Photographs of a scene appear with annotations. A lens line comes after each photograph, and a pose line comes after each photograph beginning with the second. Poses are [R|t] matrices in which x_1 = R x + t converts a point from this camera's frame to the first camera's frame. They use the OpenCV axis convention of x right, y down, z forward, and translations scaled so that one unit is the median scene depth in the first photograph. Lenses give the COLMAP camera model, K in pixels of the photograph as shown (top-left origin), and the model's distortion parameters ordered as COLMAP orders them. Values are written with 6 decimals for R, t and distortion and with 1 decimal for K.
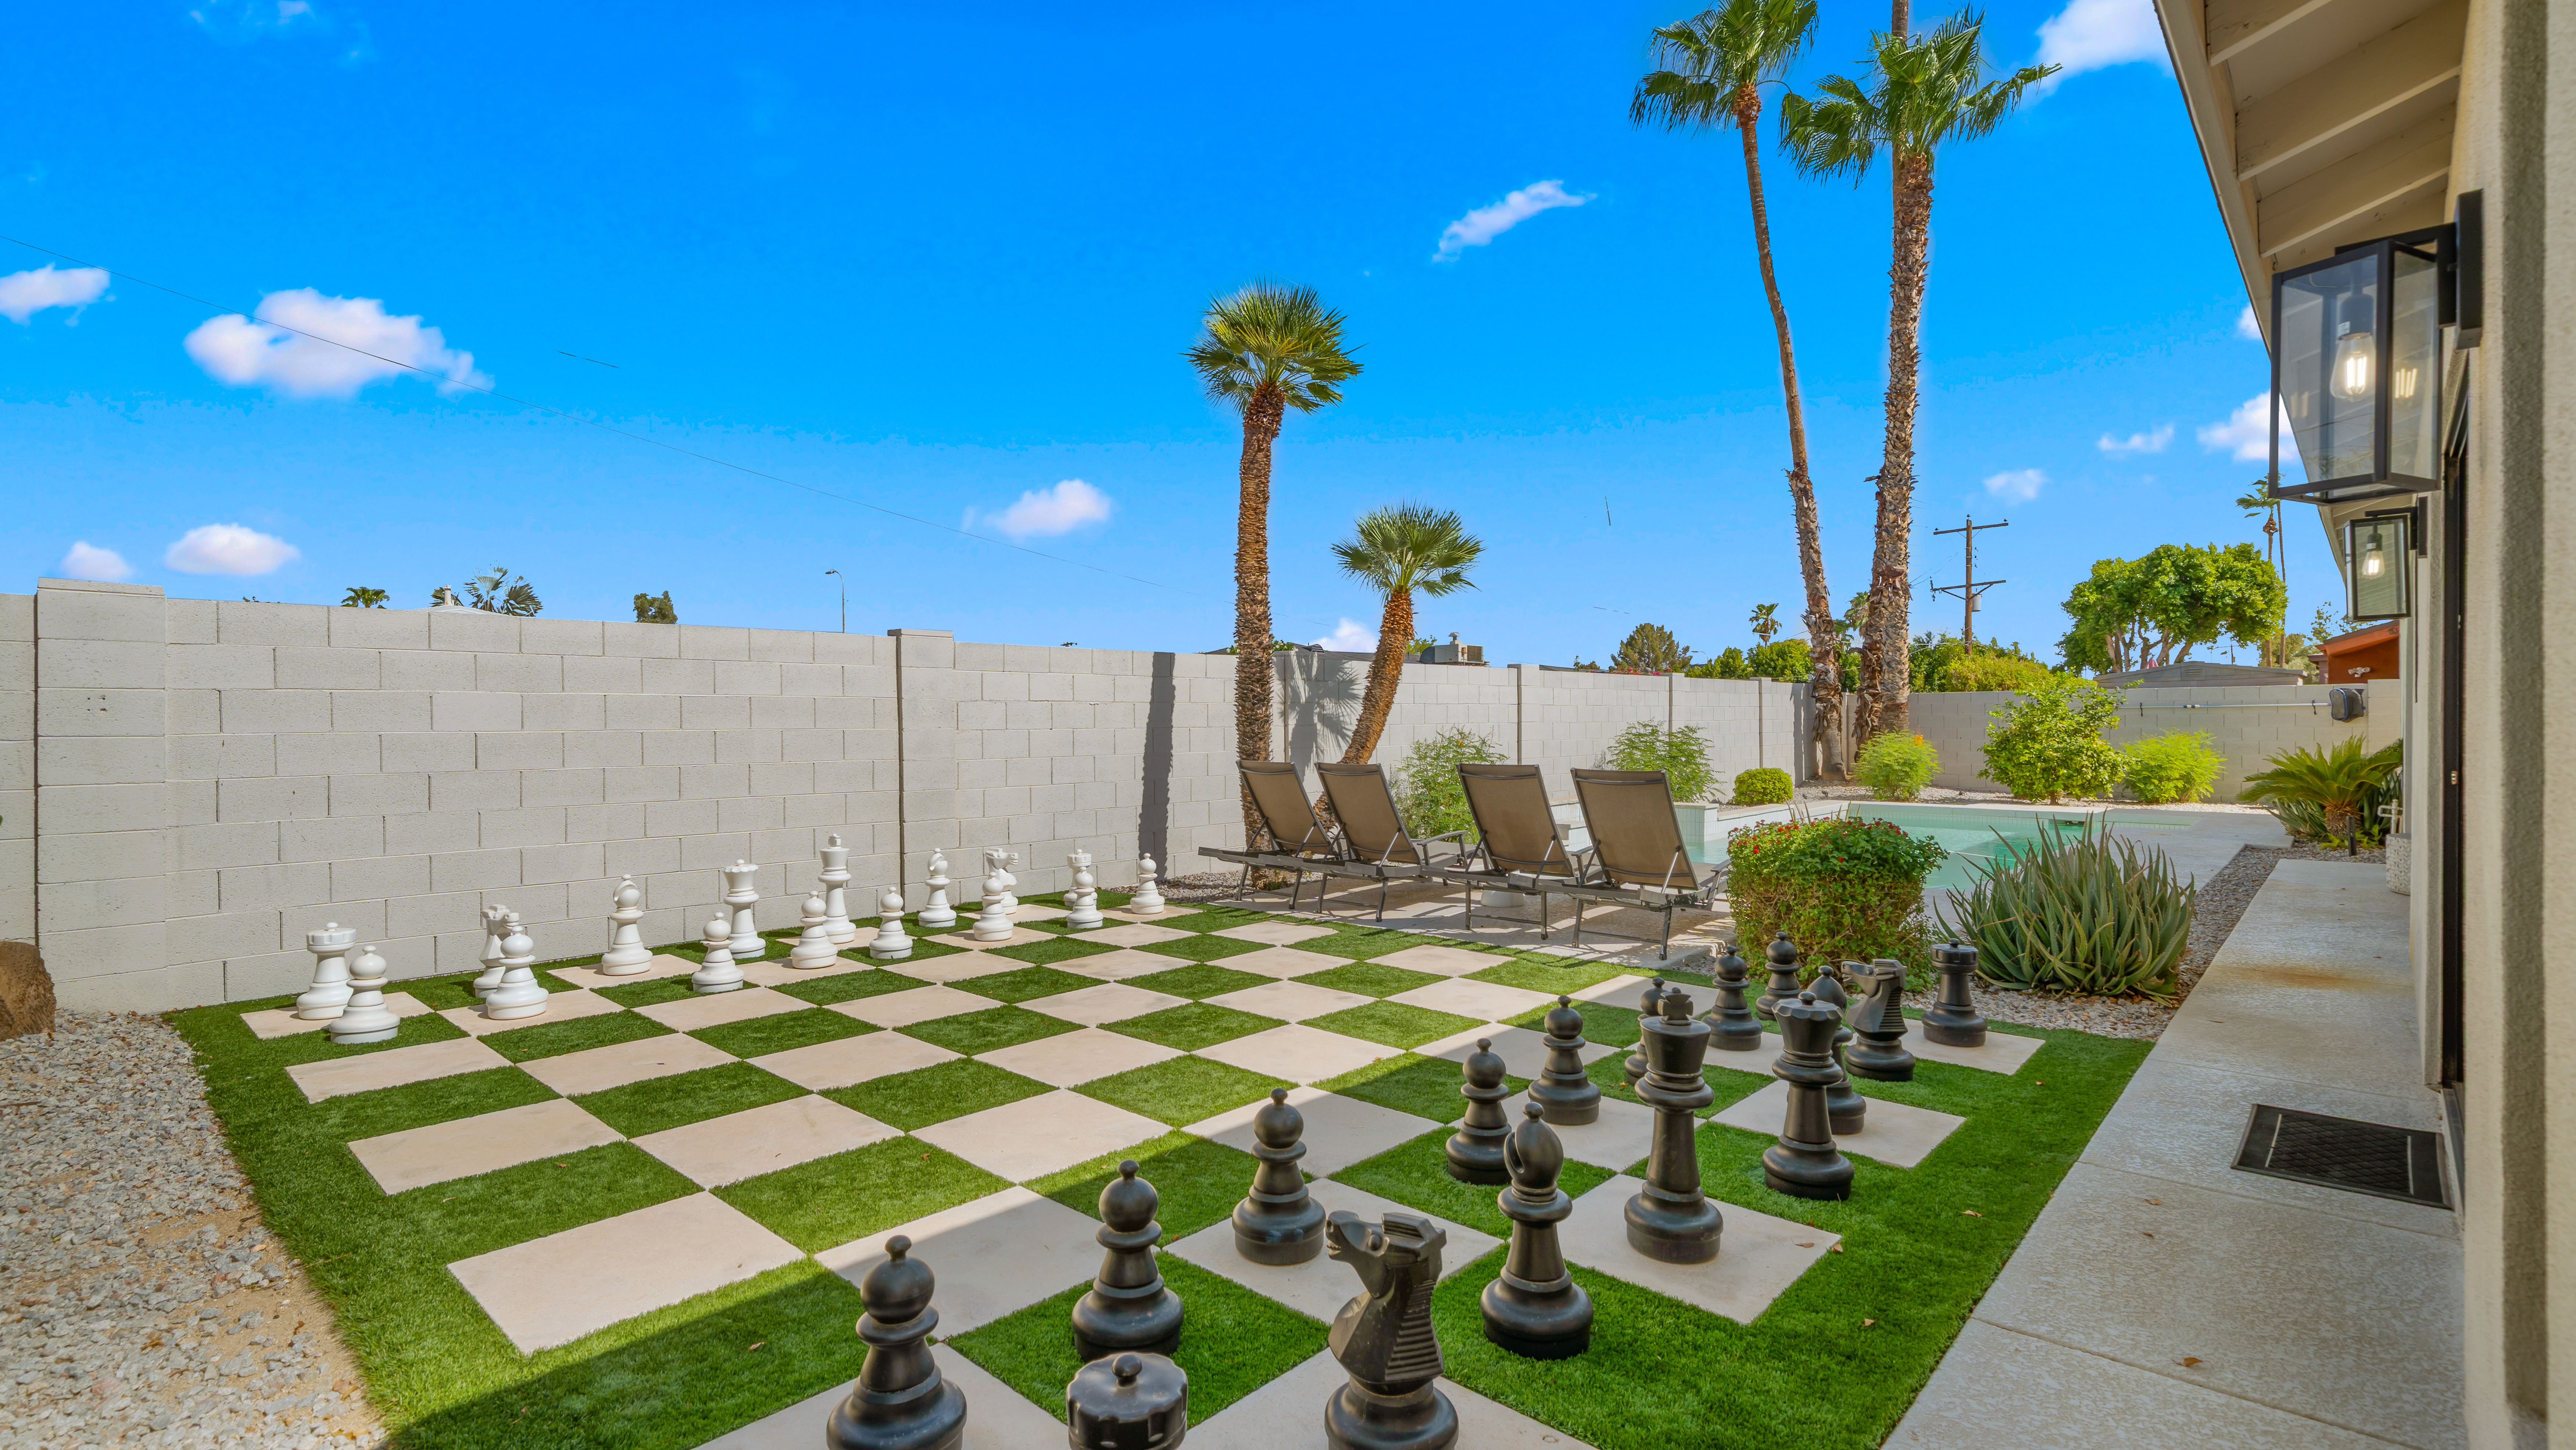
lens RADIAL K [[1197.9, 0, 1296.7], [0, 1197.9, 733.1], [0, 0, 1]] dist [-0.000091, -0.000602]
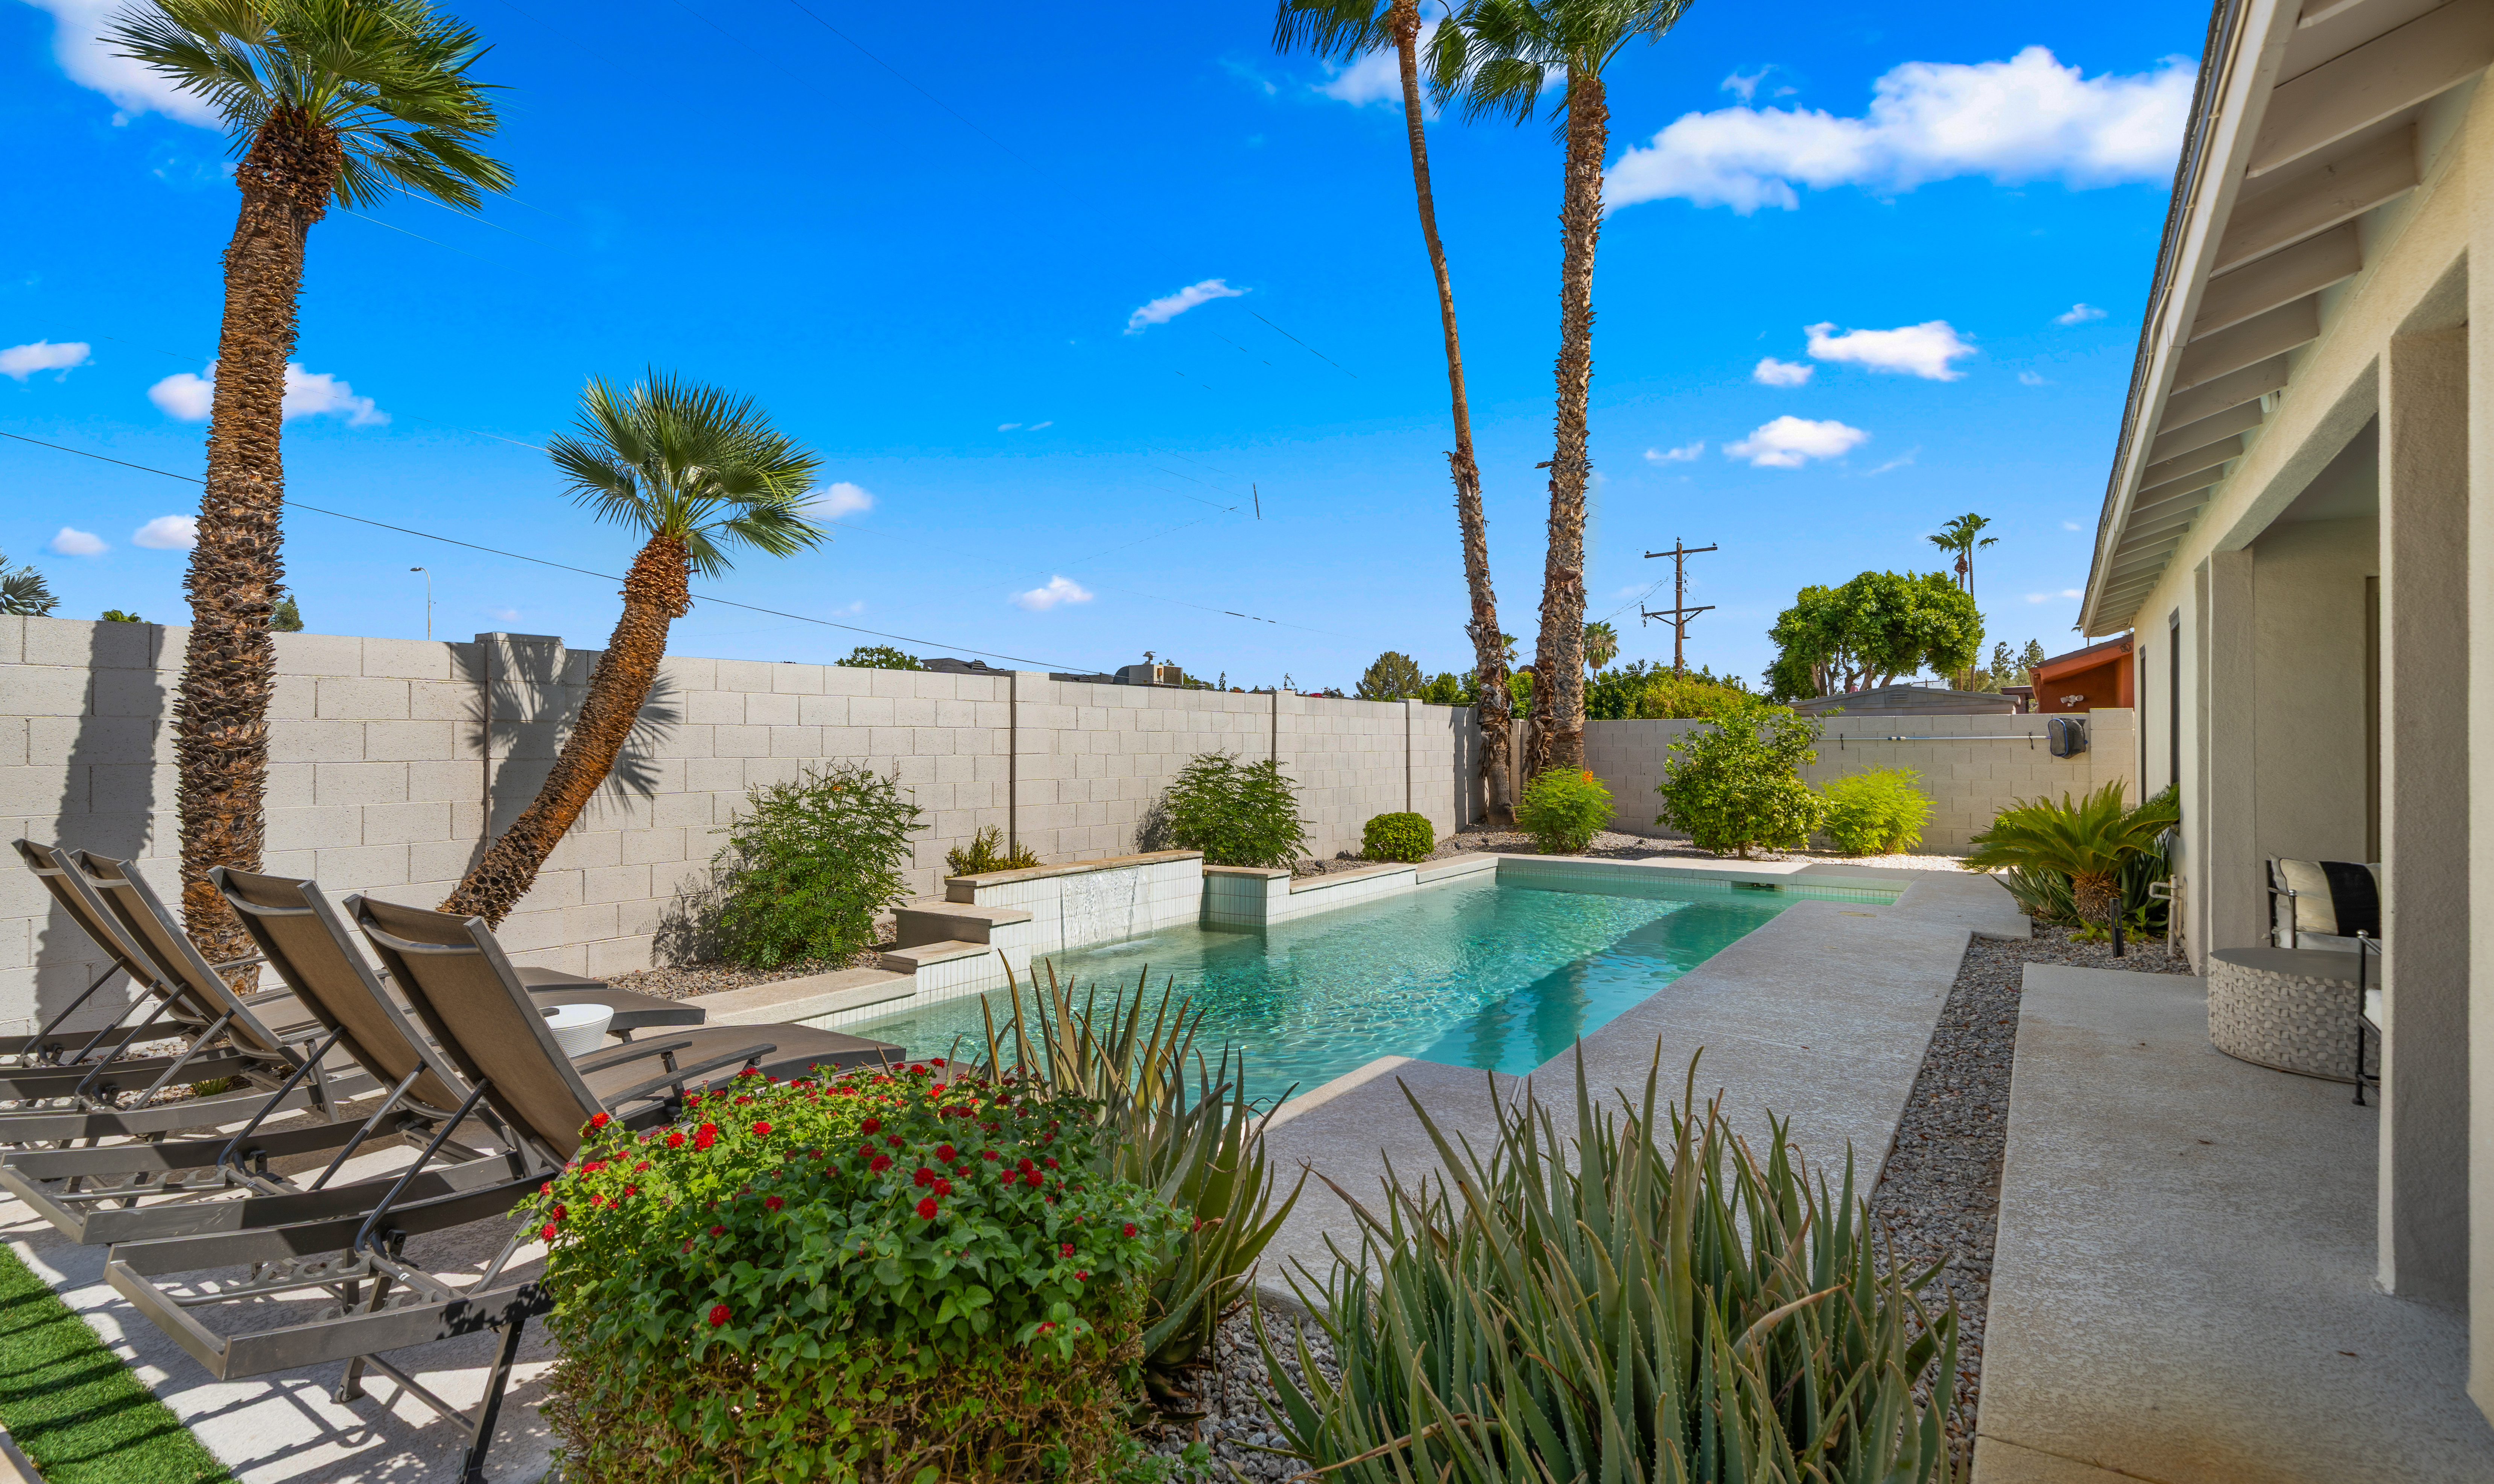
lens RADIAL K [[1148.7, 0, 1244.6], [0, 1148.7, 734.1], [0, 0, 1]] dist [-0.000446, 0.000154]
pose [[0.991554, 0.007995, 0.129447, 0.174937], [-0.005274, 0.999758, -0.021348, -0.005432], [-0.129586, 0.020485, 0.991357, 0.240665]]
